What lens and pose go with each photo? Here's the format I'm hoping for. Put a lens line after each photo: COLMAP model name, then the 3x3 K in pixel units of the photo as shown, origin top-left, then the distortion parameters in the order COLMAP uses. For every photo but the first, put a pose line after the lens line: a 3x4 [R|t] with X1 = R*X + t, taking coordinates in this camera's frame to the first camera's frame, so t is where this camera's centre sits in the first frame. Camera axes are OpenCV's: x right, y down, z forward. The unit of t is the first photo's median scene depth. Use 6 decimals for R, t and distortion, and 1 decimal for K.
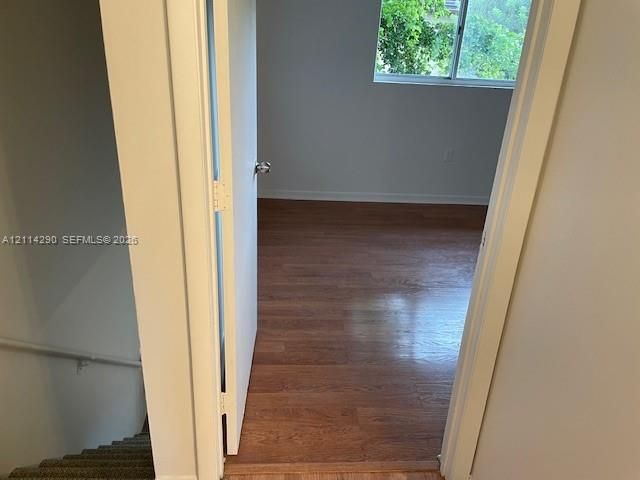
lens RADIAL K [[489.8, 0, 321.0], [0, 489.8, 241.6], [0, 0, 1]] dist [0.044605, -0.008963]
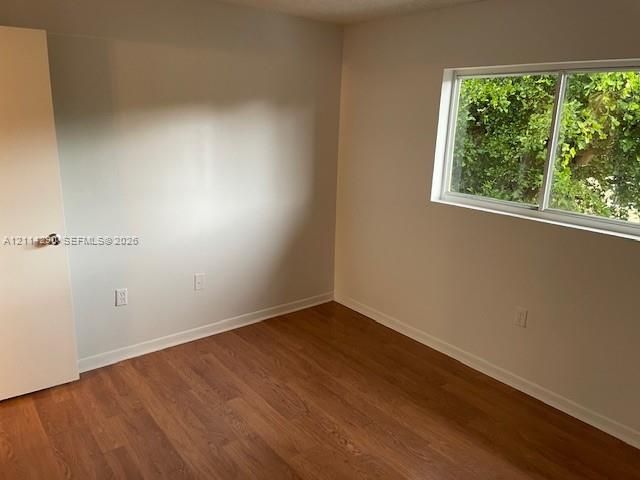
lens RADIAL K [[489.8, 0, 320.2], [0, 489.8, 239.3], [0, 0, 1]] dist [0.044605, -0.008963]
pose [[0.557018, 0.178024, -0.811195, 0.764005], [-0.325414, 0.945437, -0.015965, -0.215884], [0.764092, 0.272867, 0.584557, 0.452708]]
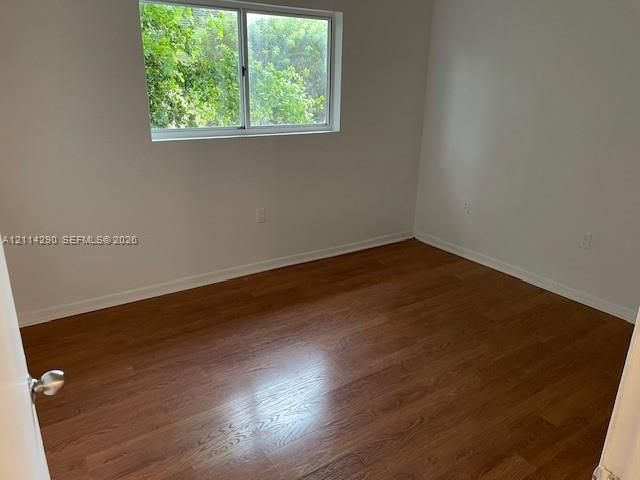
lens RADIAL K [[489.8, 0, 321.2], [0, 489.8, 237.3], [0, 0, 1]] dist [0.044605, -0.008963]
pose [[0.867651, -0.193751, 0.457867, -0.048311], [0.224048, 0.974502, -0.012198, -0.131093], [-0.443829, 0.113167, 0.888937, 0.264979]]
